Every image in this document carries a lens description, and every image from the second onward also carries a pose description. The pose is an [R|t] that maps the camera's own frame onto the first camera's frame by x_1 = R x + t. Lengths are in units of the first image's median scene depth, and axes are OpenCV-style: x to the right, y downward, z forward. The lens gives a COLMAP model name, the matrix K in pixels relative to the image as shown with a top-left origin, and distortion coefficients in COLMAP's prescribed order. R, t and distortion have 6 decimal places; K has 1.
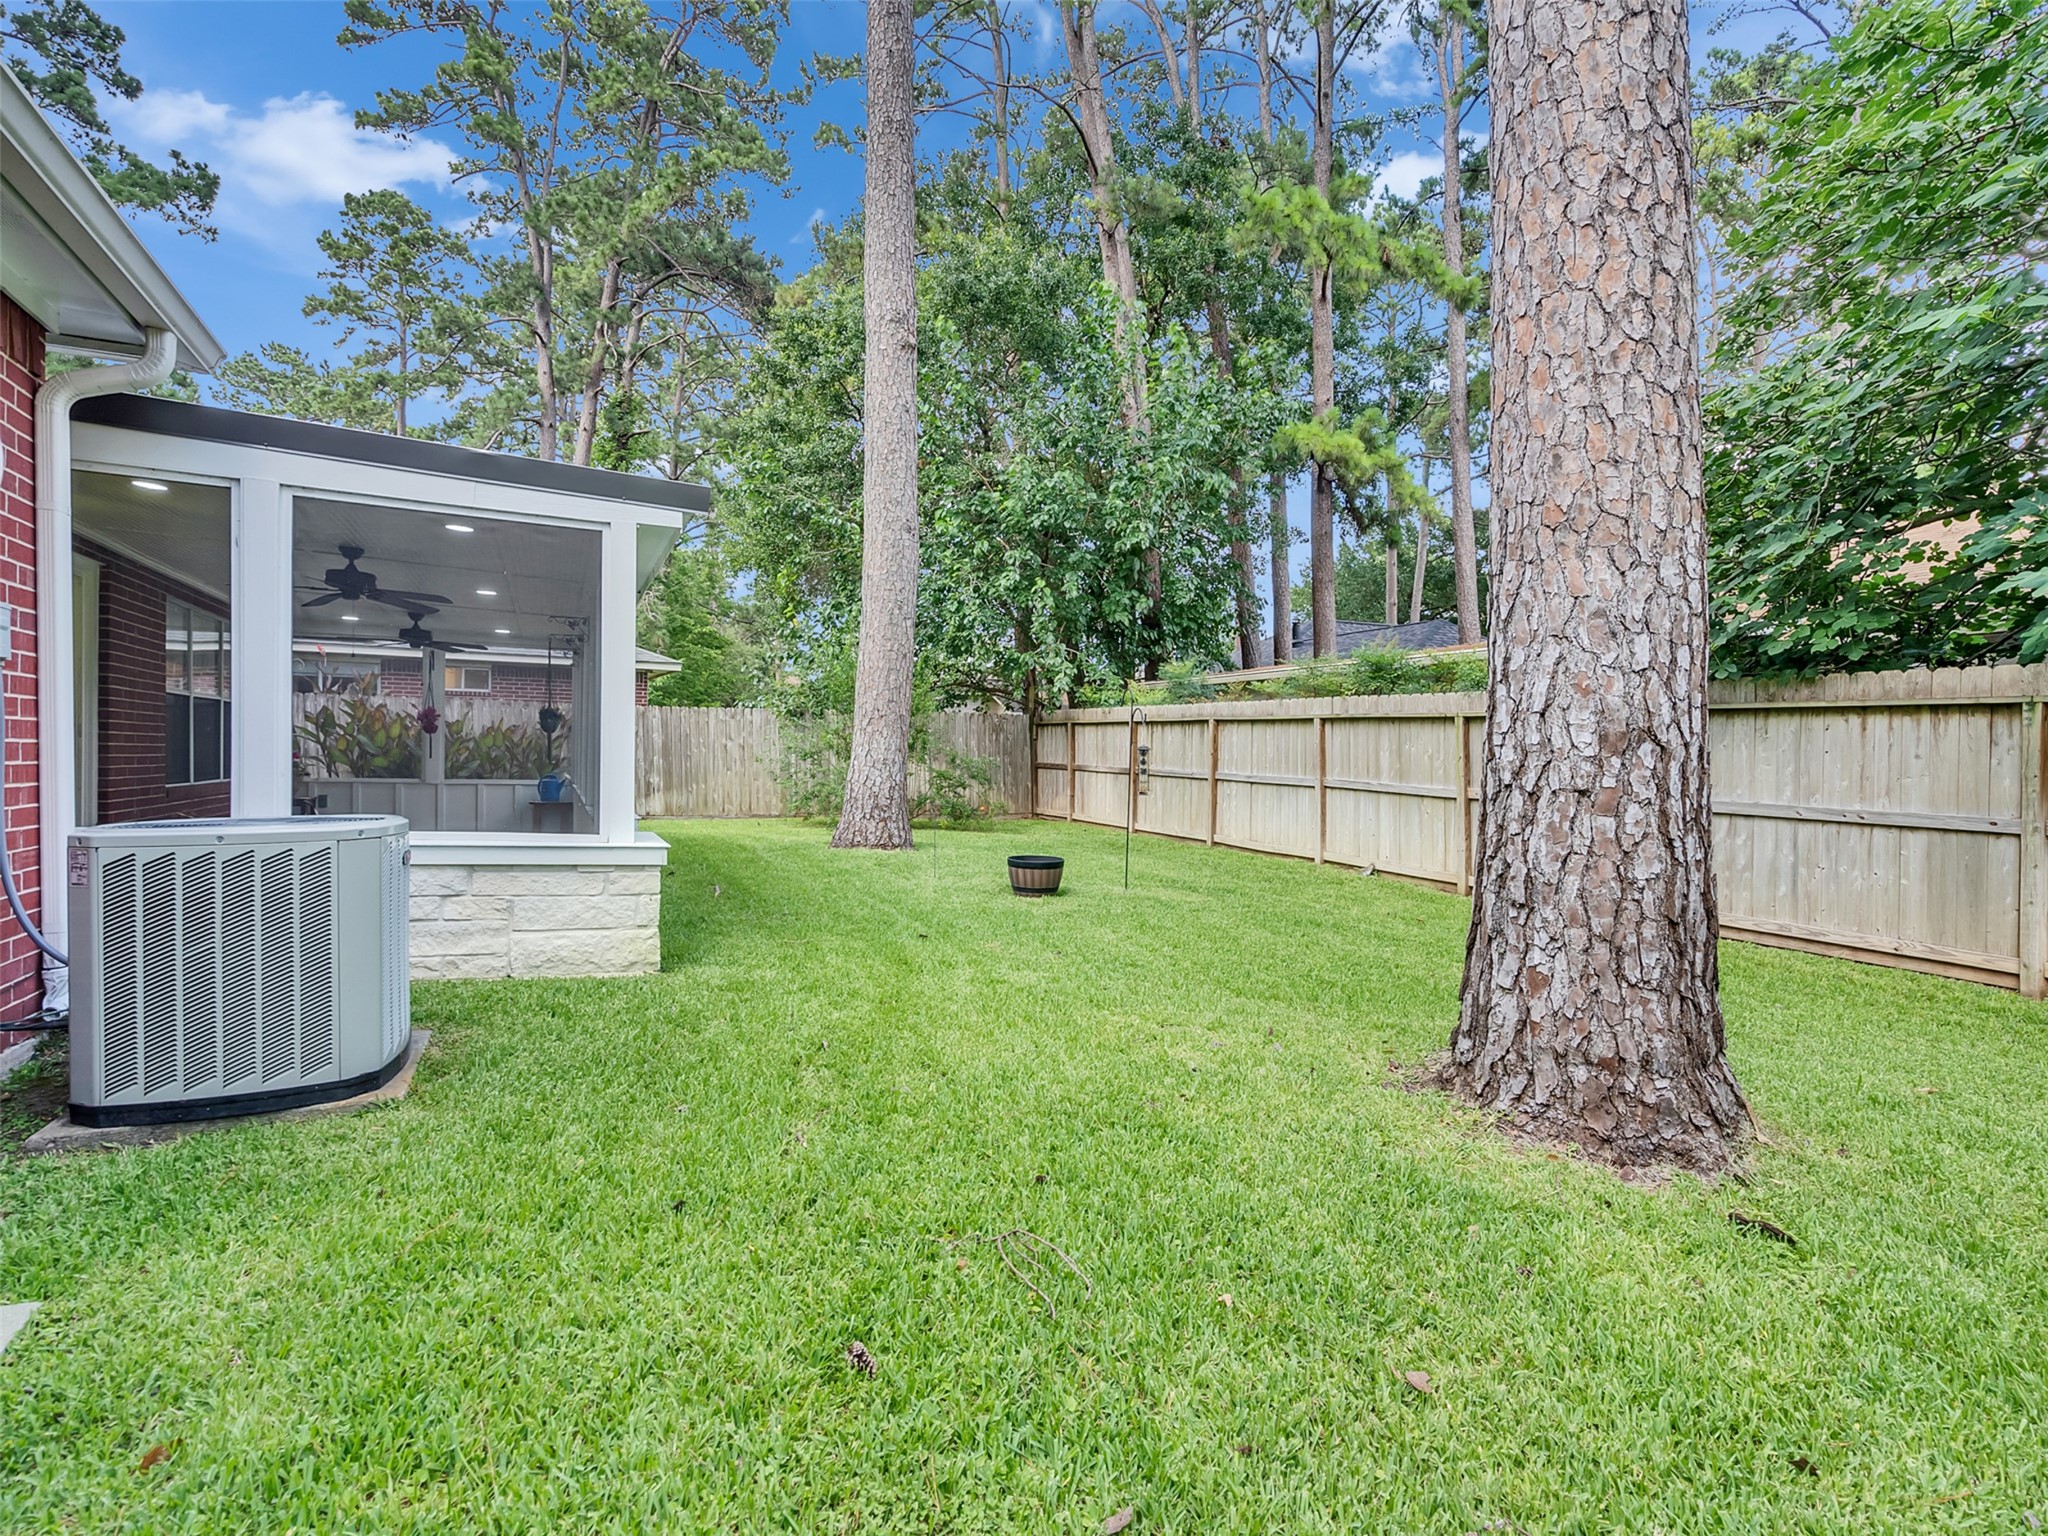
lens RADIAL K [[1044.3, 0, 1017.8], [0, 1044.3, 772.9], [0, 0, 1]] dist [-0.005091, 0.000071]
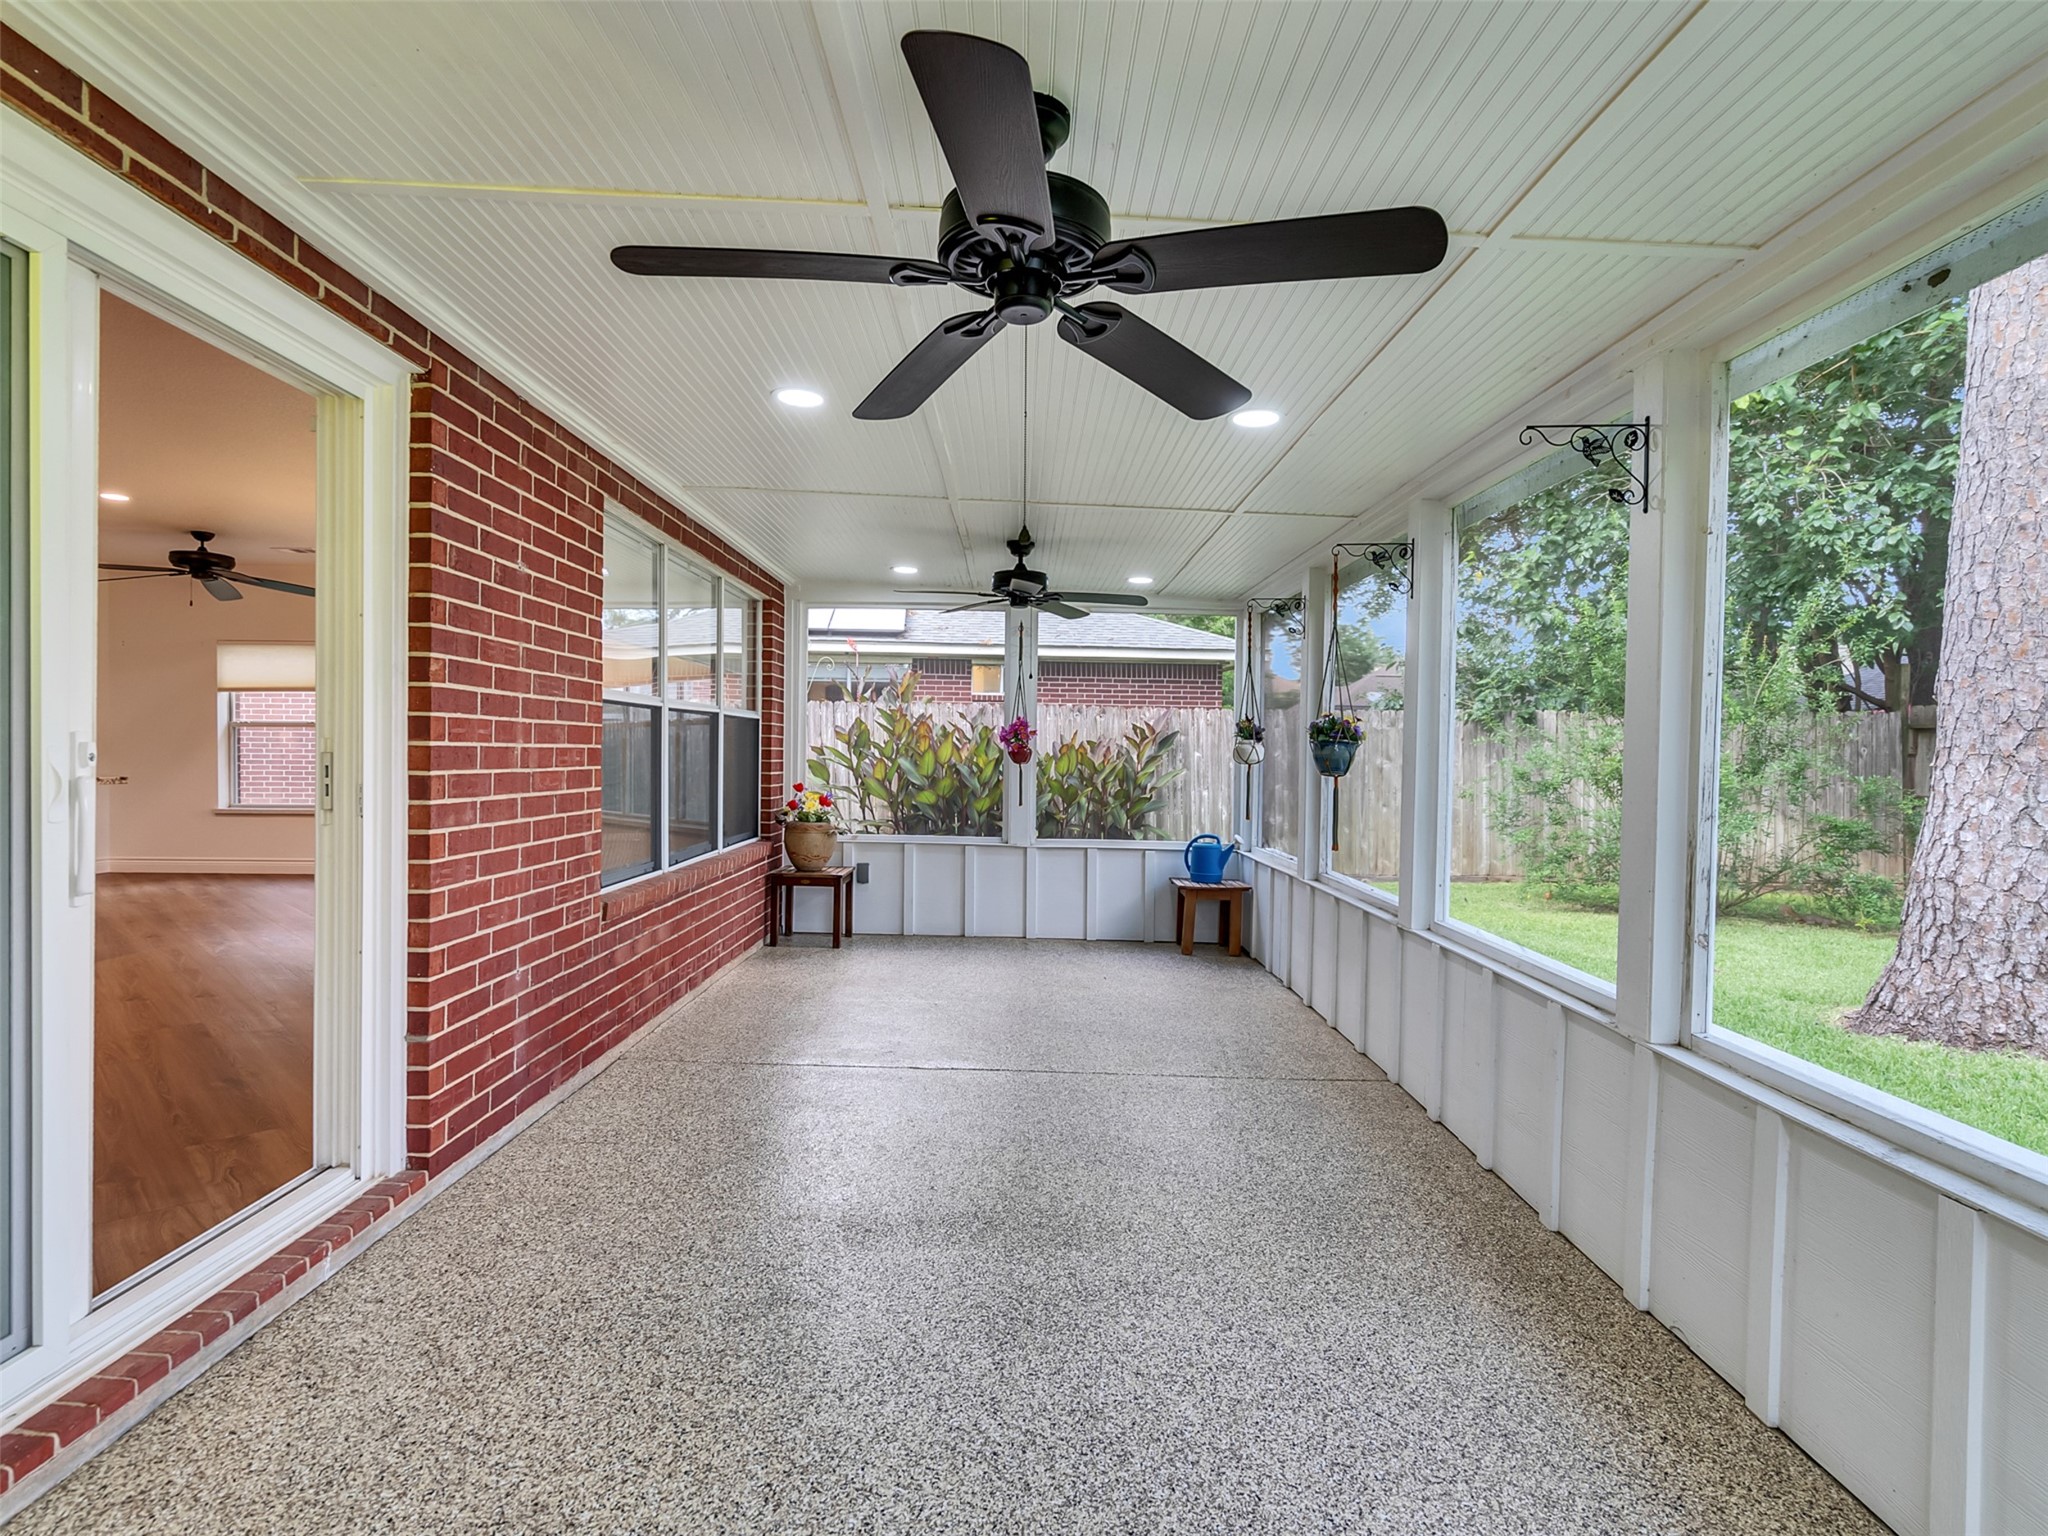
lens RADIAL K [[1044.3, 0, 1029.2], [0, 1044.3, 776.3], [0, 0, 1]] dist [-0.005091, 0.000071]
pose [[0.917345, 0.007130, -0.398028, -0.261338], [-0.006431, 0.999975, 0.003090, -0.026333], [0.398040, -0.000275, 0.917368, 0.372799]]
